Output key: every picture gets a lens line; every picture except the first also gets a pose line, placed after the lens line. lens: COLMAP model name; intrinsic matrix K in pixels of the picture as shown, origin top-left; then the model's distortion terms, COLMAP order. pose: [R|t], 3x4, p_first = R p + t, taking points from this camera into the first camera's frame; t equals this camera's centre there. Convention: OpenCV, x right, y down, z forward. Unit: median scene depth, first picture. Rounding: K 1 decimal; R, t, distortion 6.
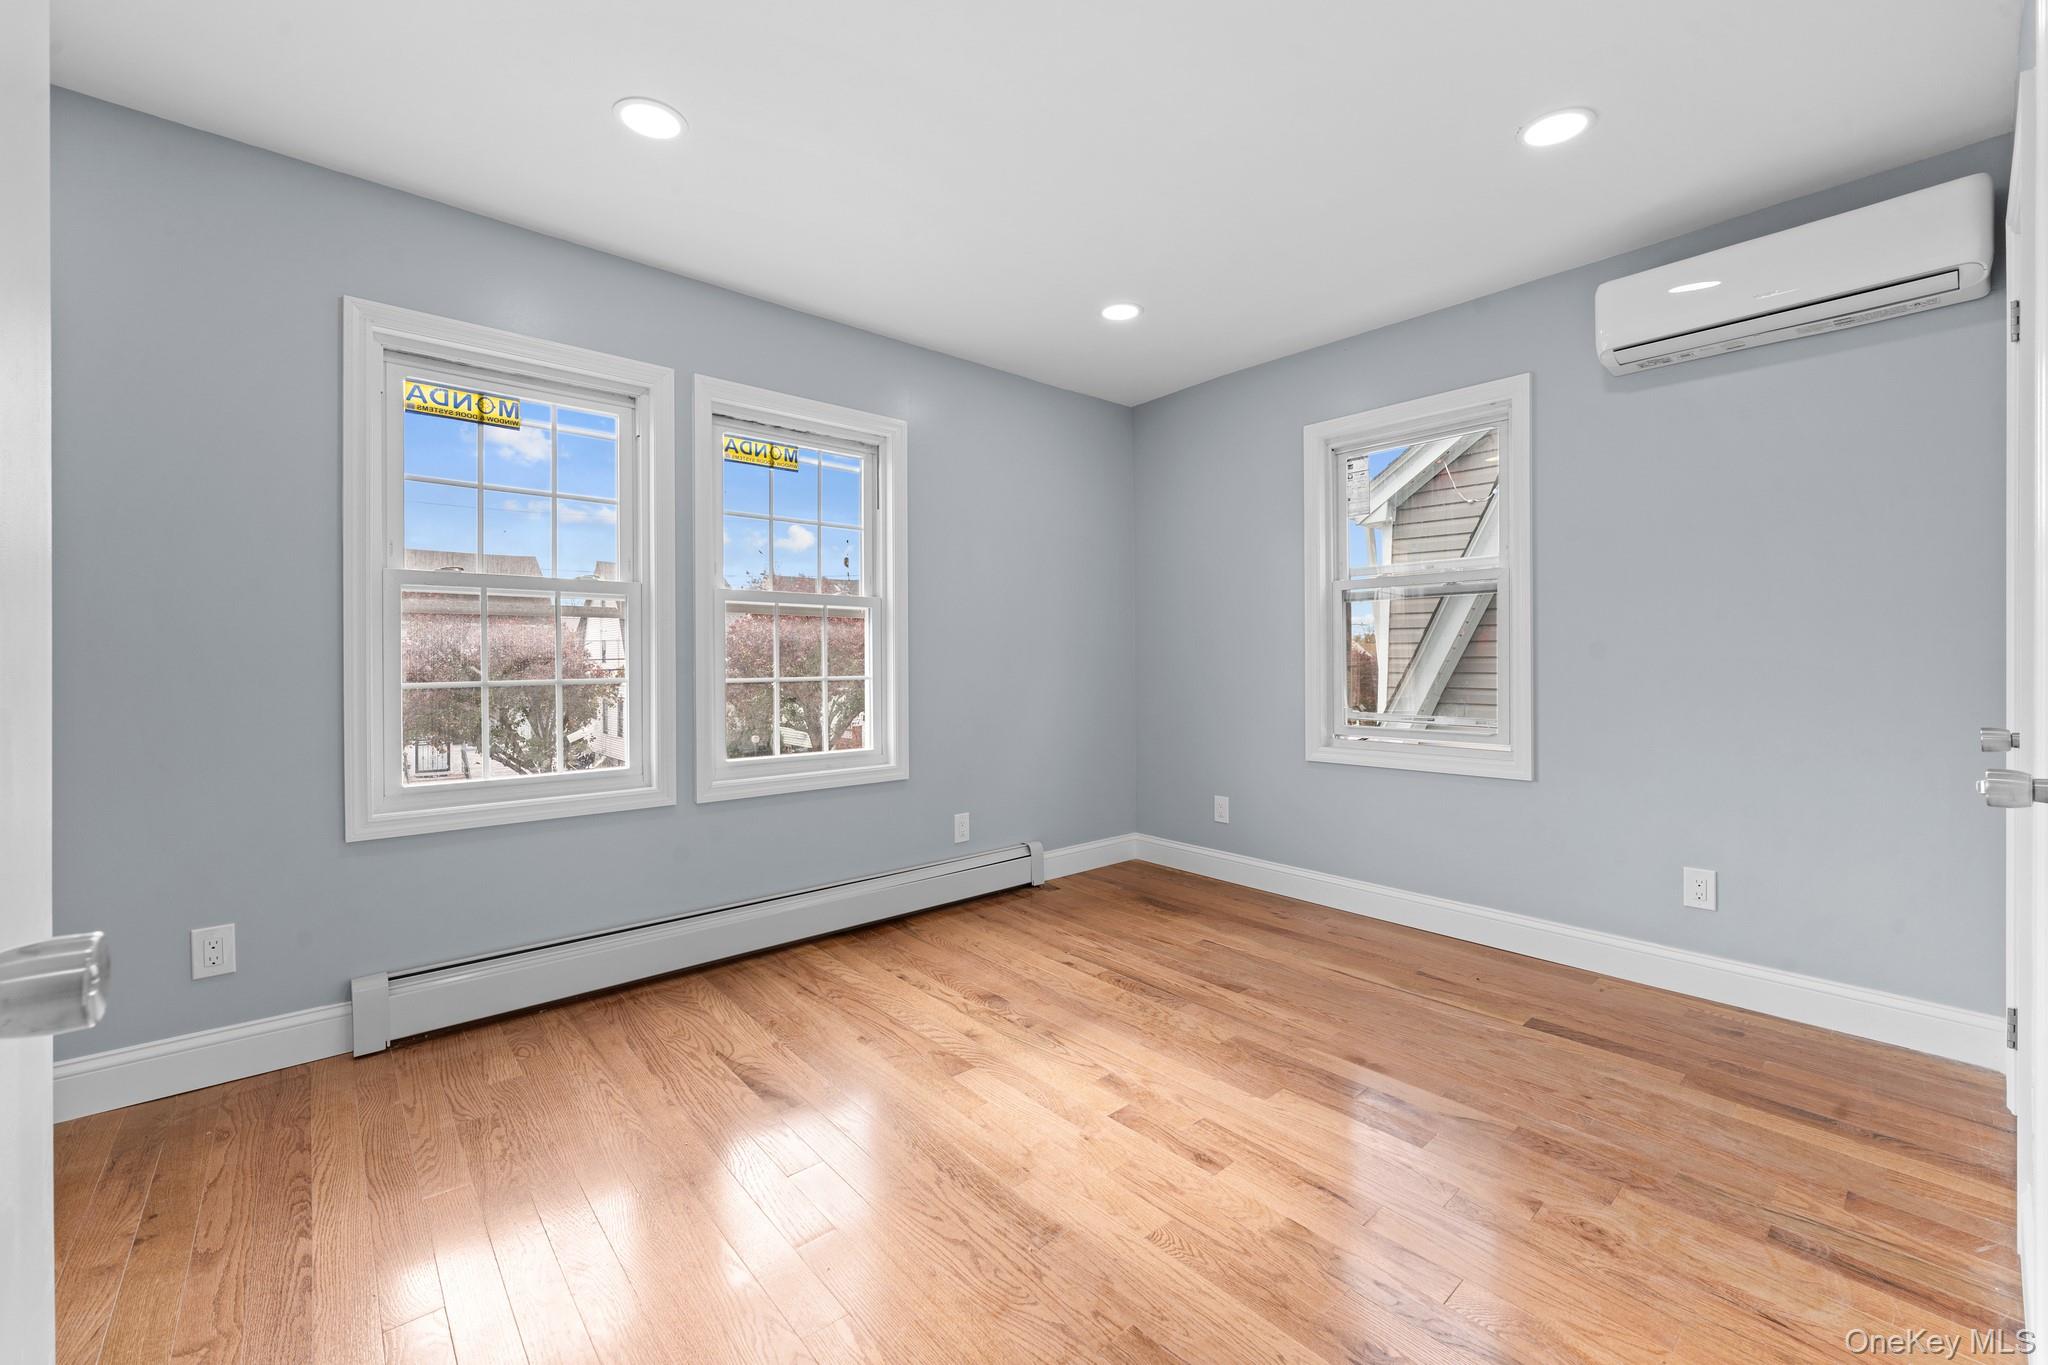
lens RADIAL K [[829.2, 0, 1024.0], [0, 829.2, 682.5], [0, 0, 1]] dist [-0.000246, -0.000471]
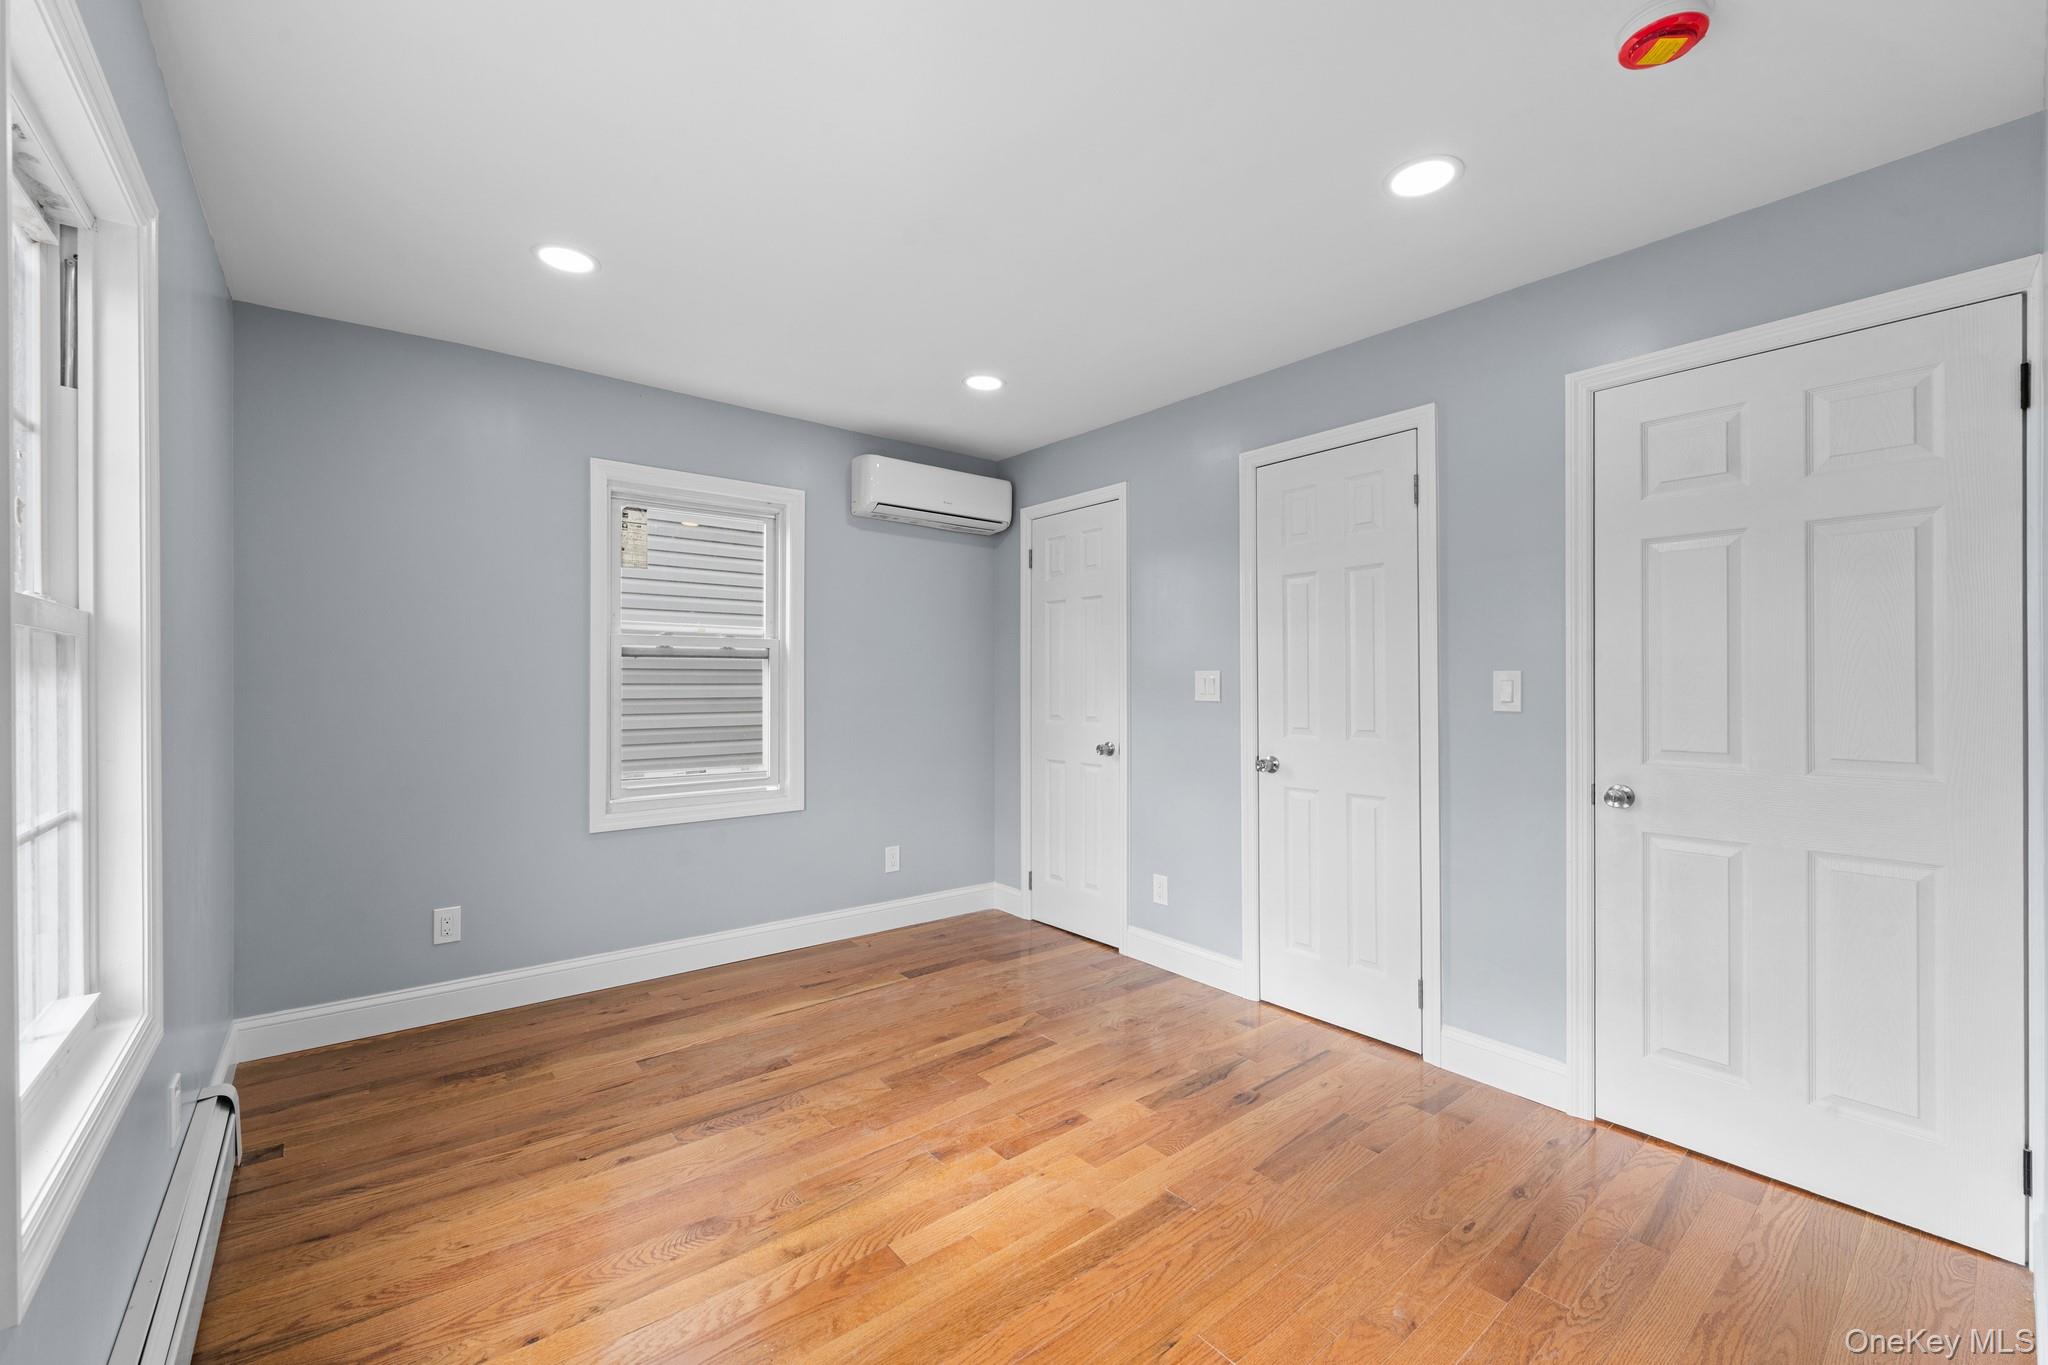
lens RADIAL K [[829.2, 0, 1024.0], [0, 829.2, 682.5], [0, 0, 1]] dist [-0.000246, -0.000471]
pose [[0.026878, 0.001590, 0.999637, -0.727961], [0.023328, 0.999725, -0.002217, -0.072885], [-0.999366, 0.023379, 0.026833, 0.692206]]
